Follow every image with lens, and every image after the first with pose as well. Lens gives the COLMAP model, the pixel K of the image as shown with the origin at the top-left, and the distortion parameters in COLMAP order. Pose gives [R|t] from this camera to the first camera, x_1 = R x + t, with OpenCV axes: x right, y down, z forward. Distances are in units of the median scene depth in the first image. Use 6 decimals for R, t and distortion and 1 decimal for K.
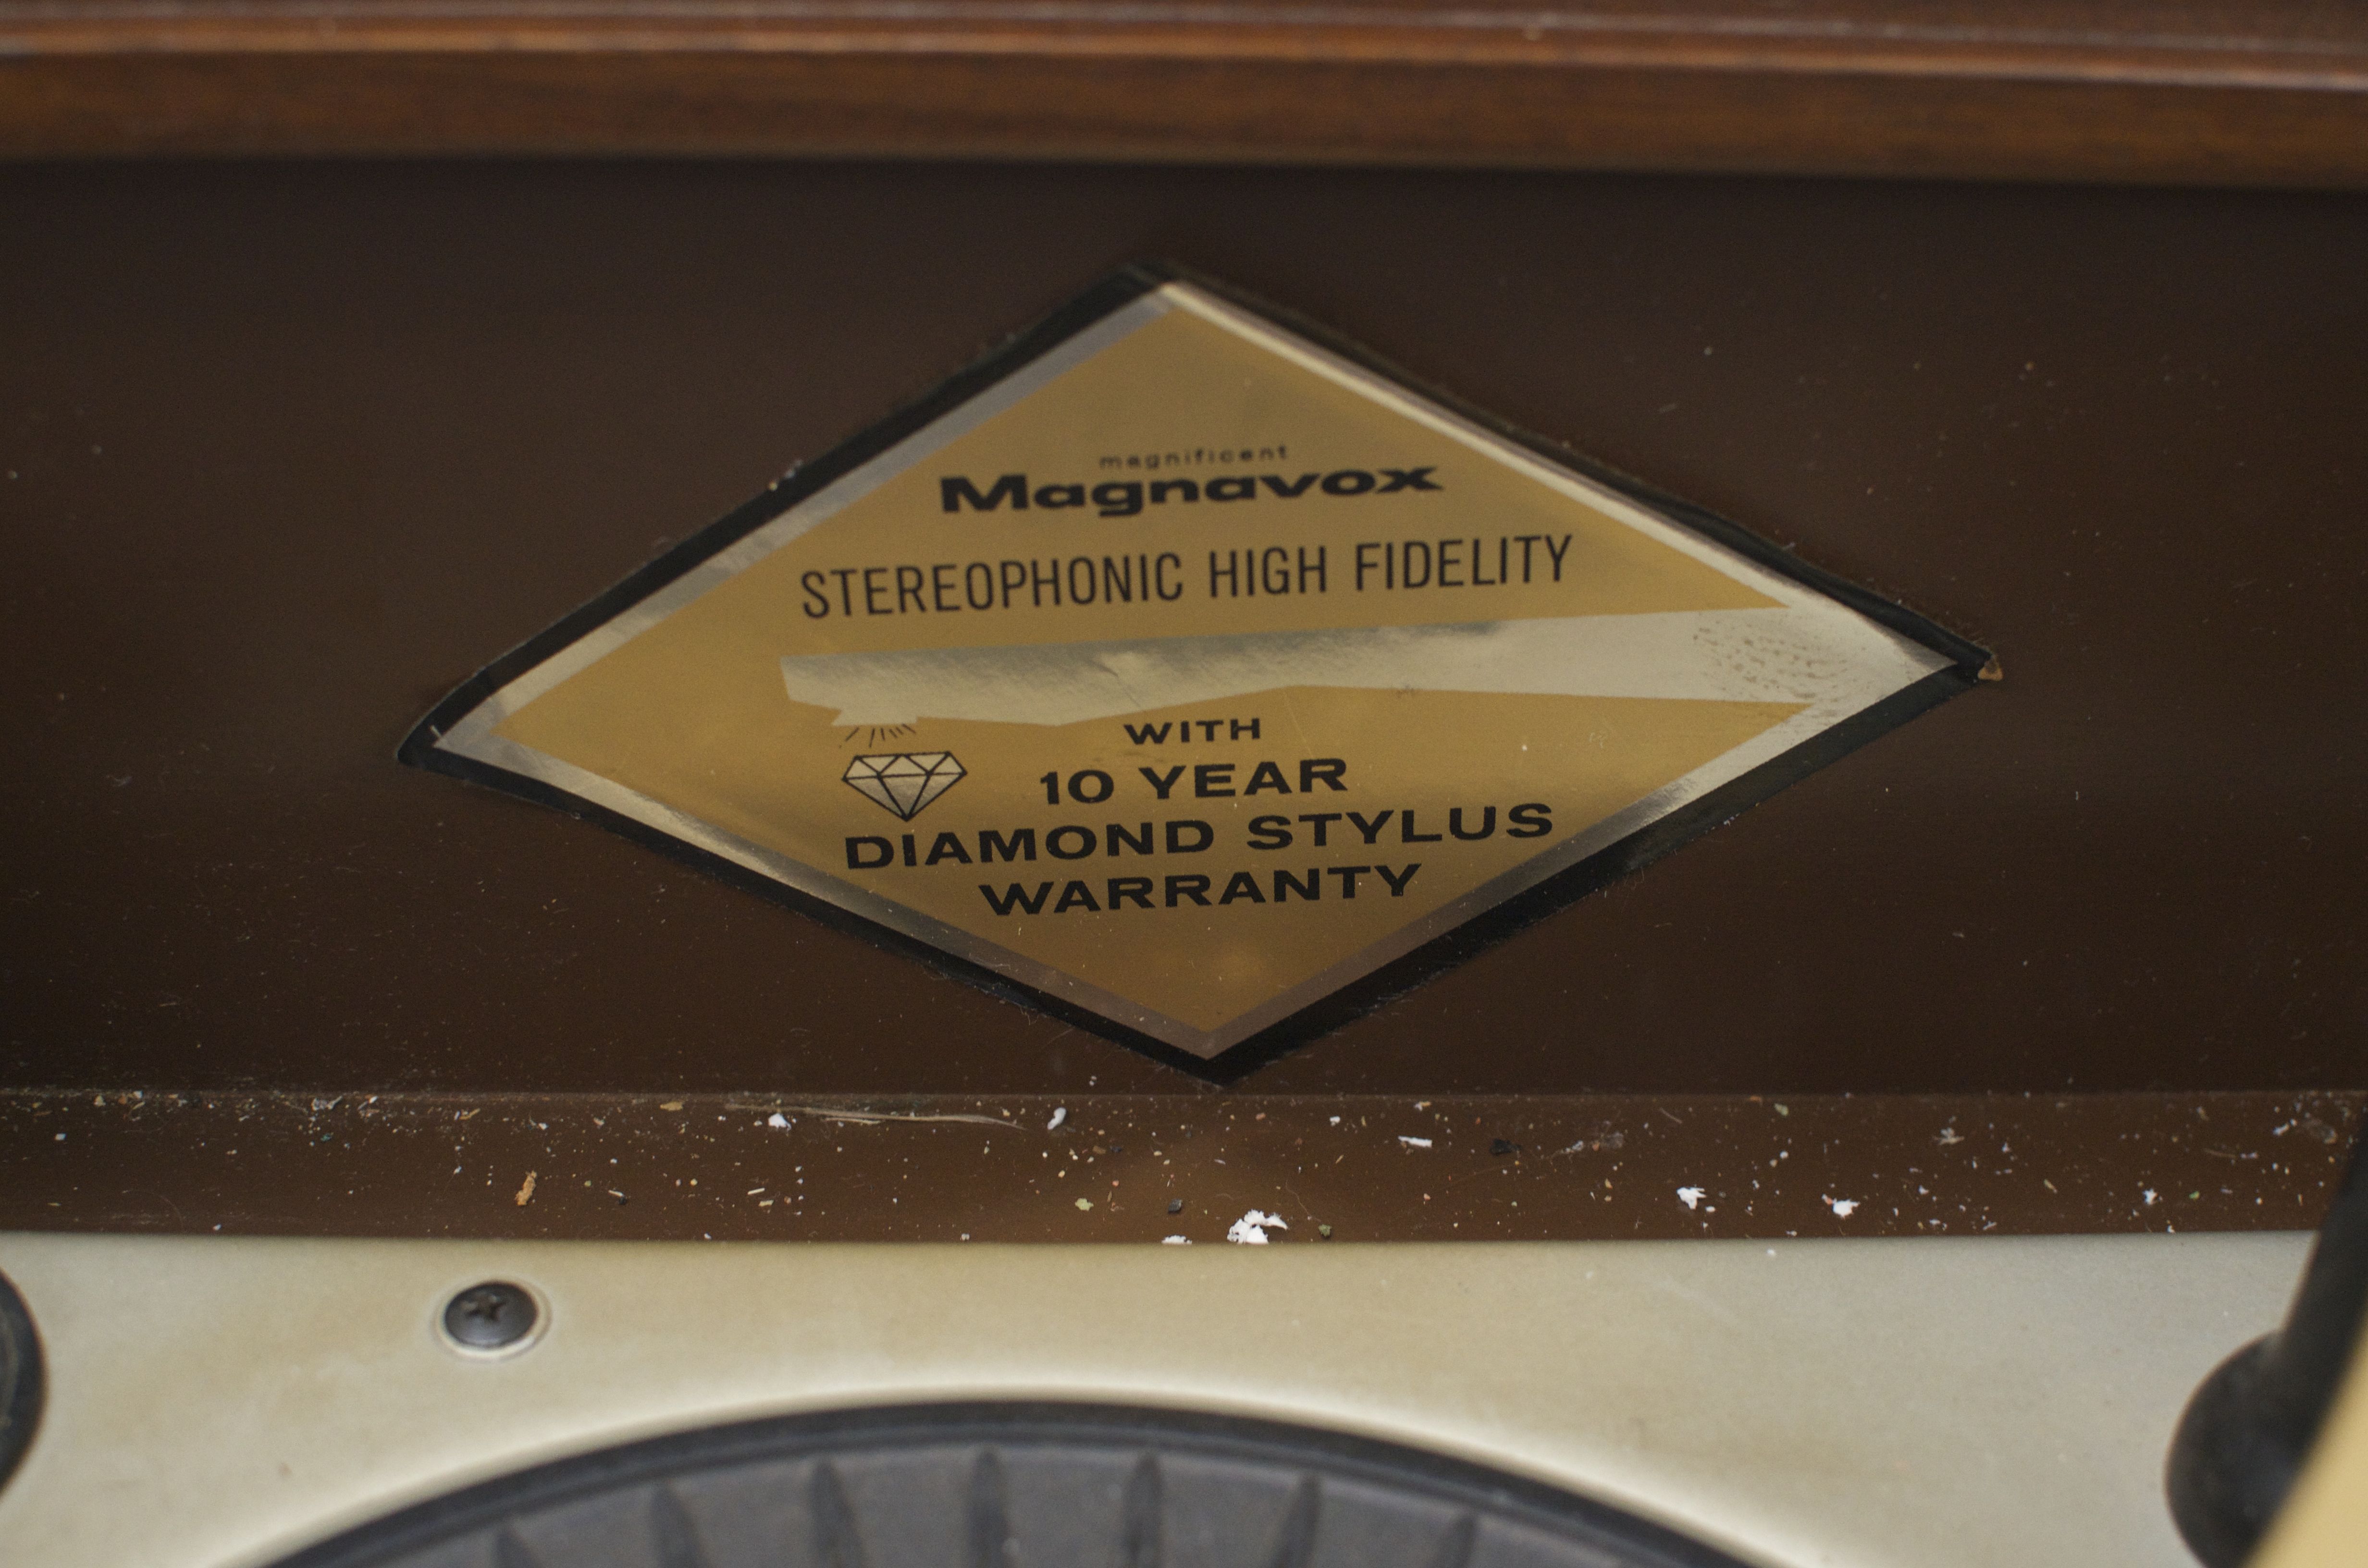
lens RADIAL K [[3685.0, 0, 1178.1], [0, 3685.0, 787.2], [0, 0, 1]] dist [-0.176873, 0.000000]
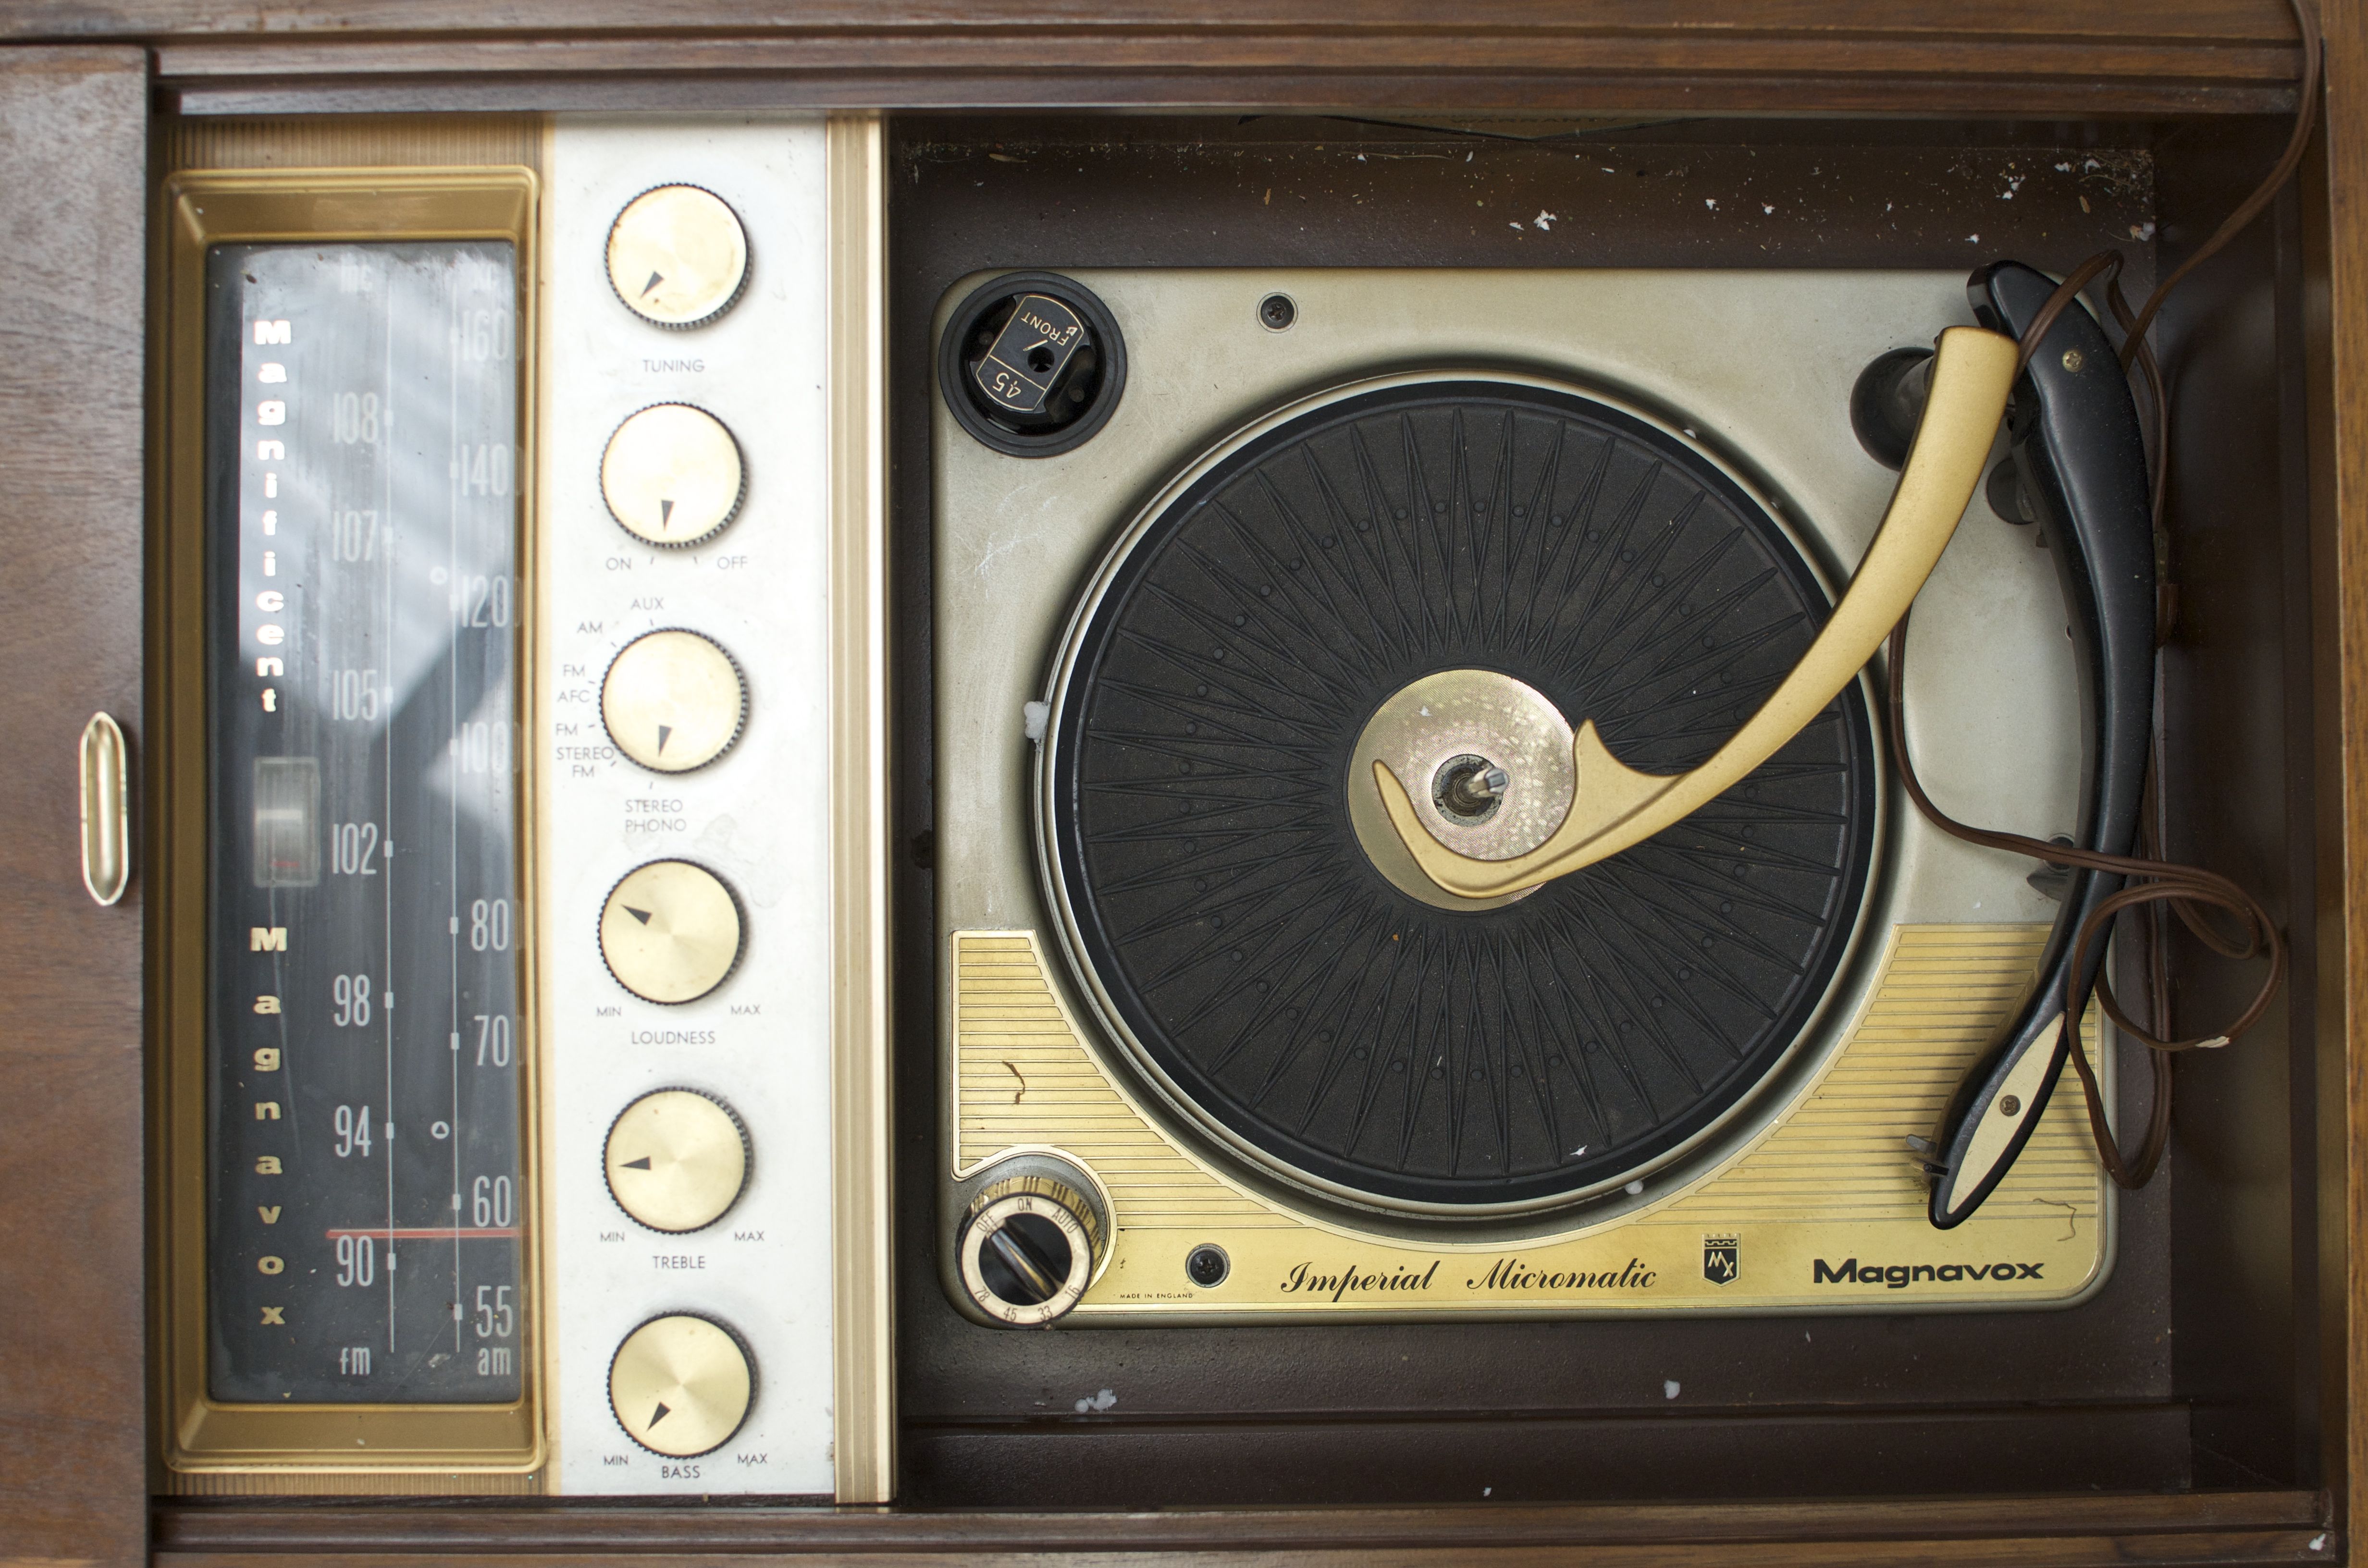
lens RADIAL K [[3685.0, 0, 1187.3], [0, 3685.0, 781.2], [0, 0, 1]] dist [-0.176873, 0.000000]
pose [[0.999683, 0.024541, -0.005637, -0.216602], [-0.010493, 0.609531, 0.792693, -1.766023], [0.022889, -0.792382, 0.609595, -0.962901]]
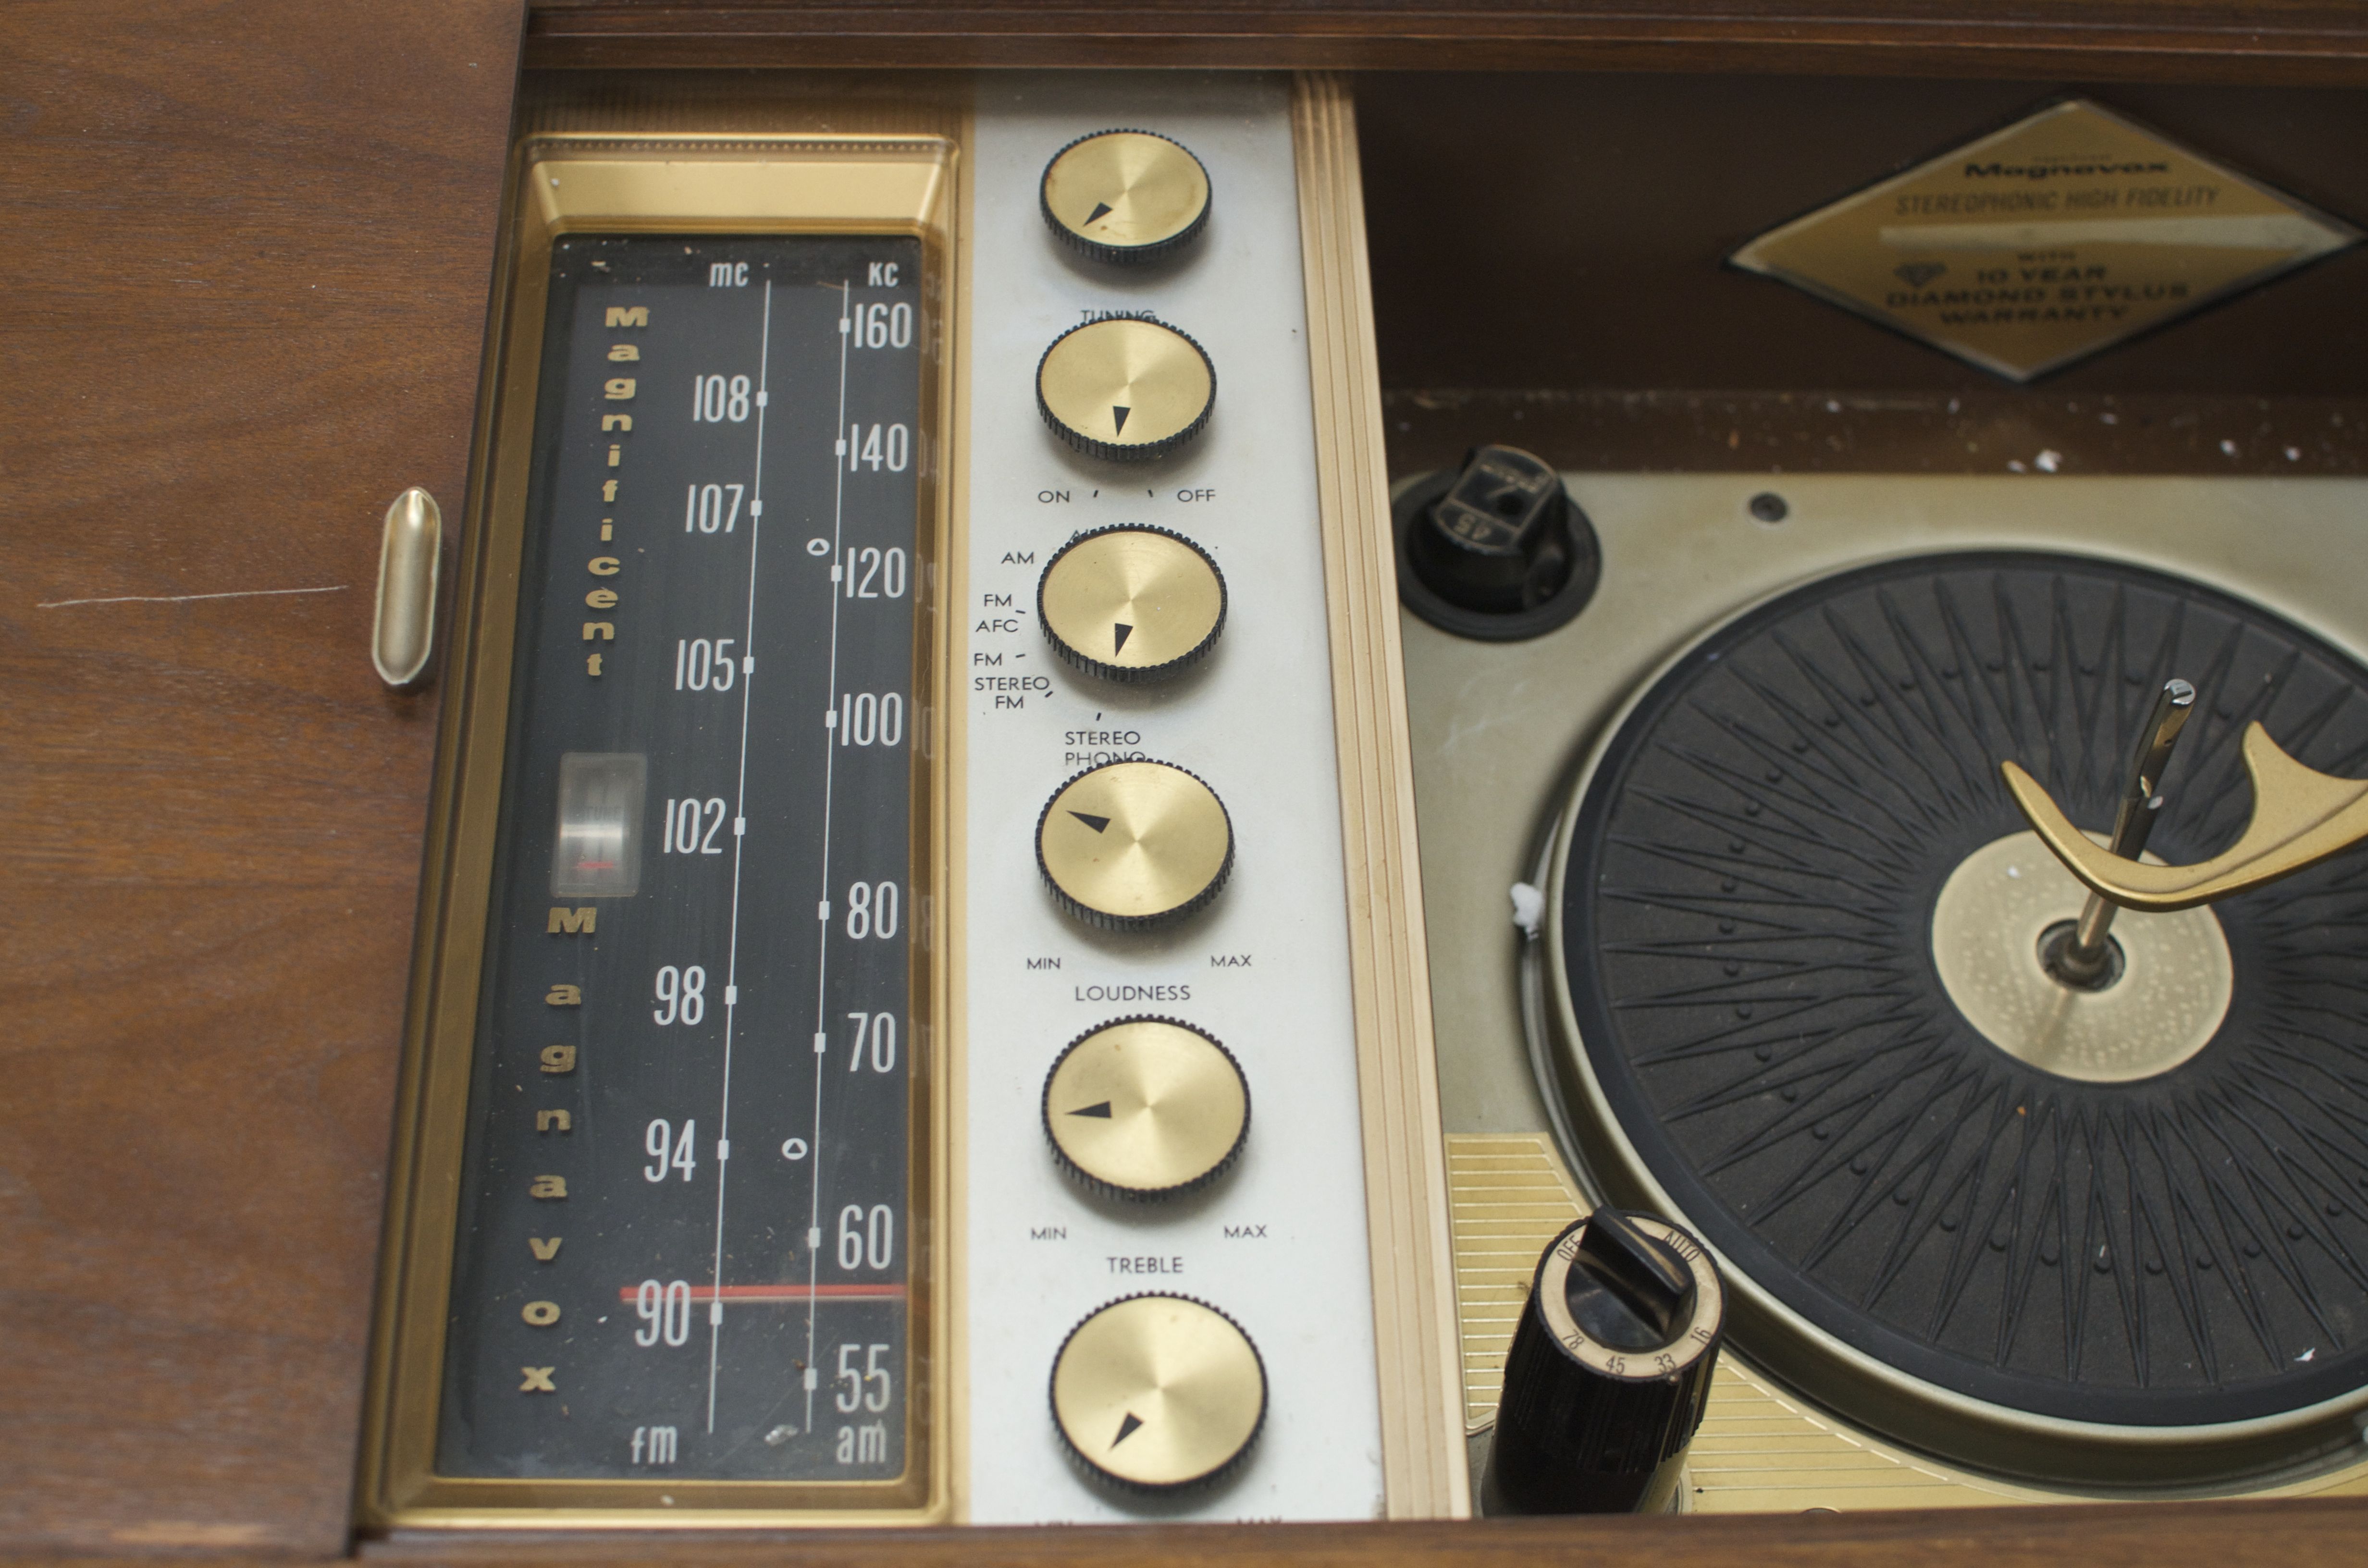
lens RADIAL K [[3685.0, 0, 1175.6], [0, 3685.0, 780.6], [0, 0, 1]] dist [-0.176873, 0.000000]
pose [[0.999986, 0.005296, 0.000796, -0.542422], [-0.005286, 0.952149, 0.305589, -0.396006], [0.000860, -0.305589, 0.952163, -1.282177]]
